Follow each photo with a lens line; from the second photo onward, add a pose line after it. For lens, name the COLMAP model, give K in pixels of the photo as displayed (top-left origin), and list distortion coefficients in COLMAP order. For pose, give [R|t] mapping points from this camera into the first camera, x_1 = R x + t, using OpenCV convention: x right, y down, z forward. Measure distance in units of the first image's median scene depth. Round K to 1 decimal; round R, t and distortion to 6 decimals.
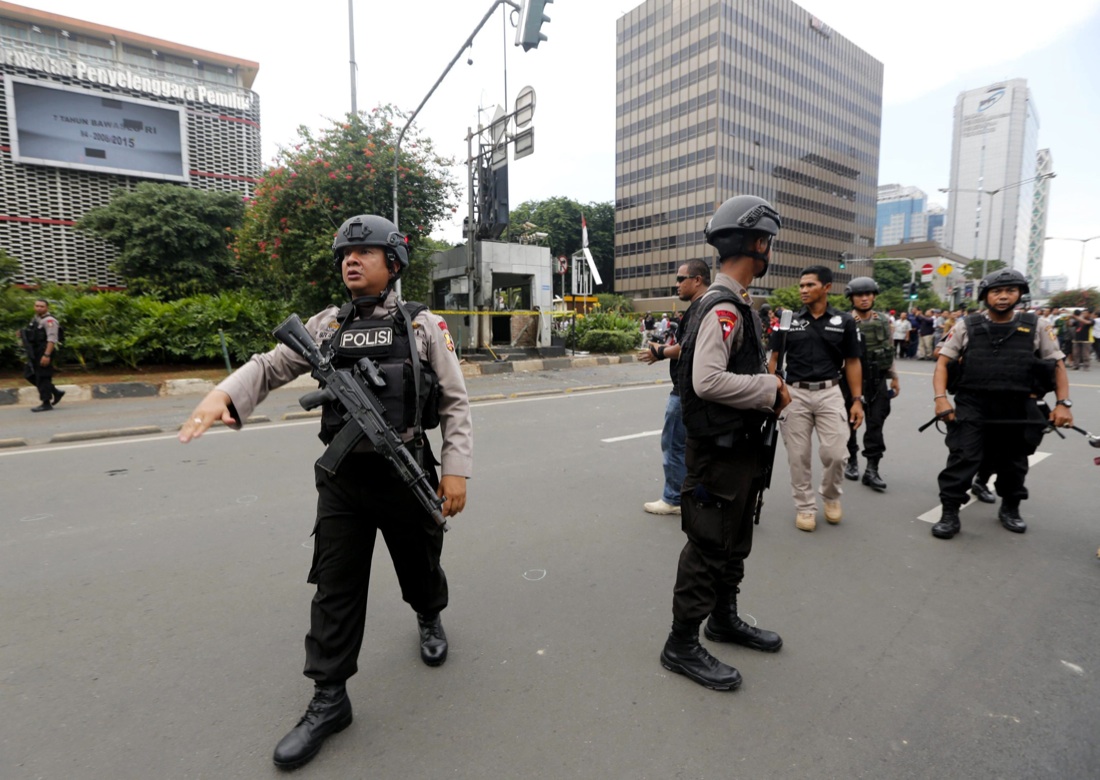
lens RADIAL K [[595.8, 0, 550.0], [0, 595.8, 390.0], [0, 0, 1]] dist [-0.001131, 0.000492]
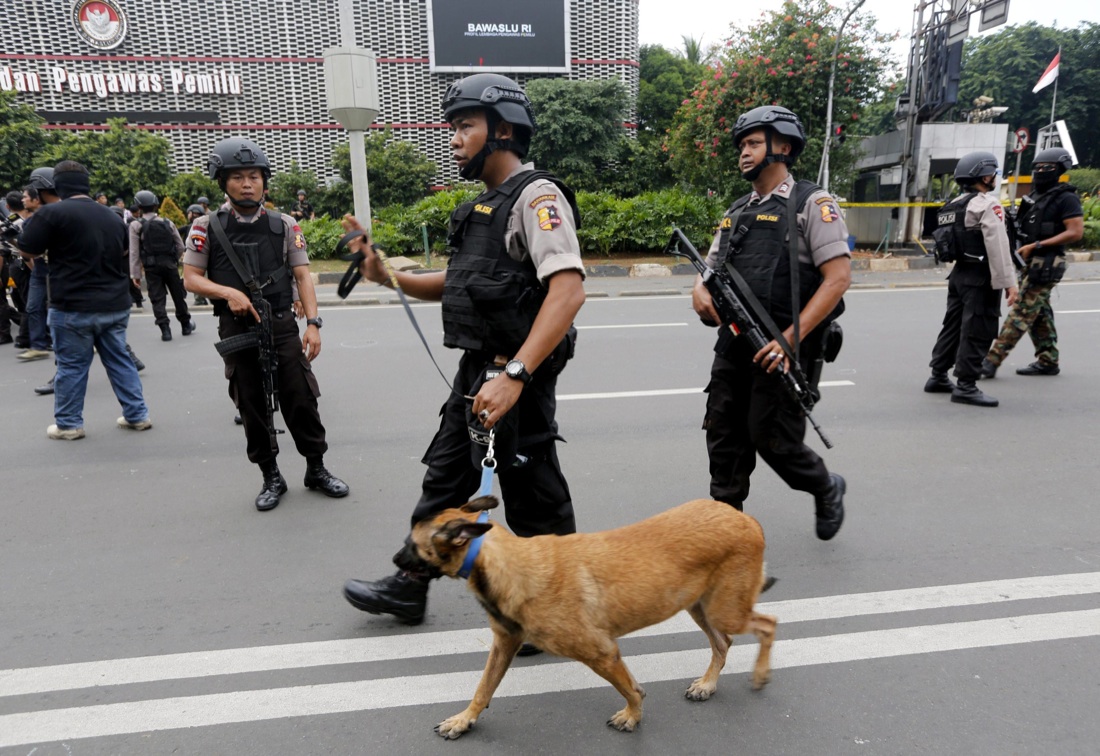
lens RADIAL K [[711.8, 0, 551.2], [0, 711.8, 386.6], [0, 0, 1]] dist [-0.051736, 0.063156]
pose [[0.859894, 0.106574, -0.499223, -0.020844], [-0.045641, 0.990098, 0.132752, 0.033255], [0.508428, -0.091368, 0.856244, -0.262250]]
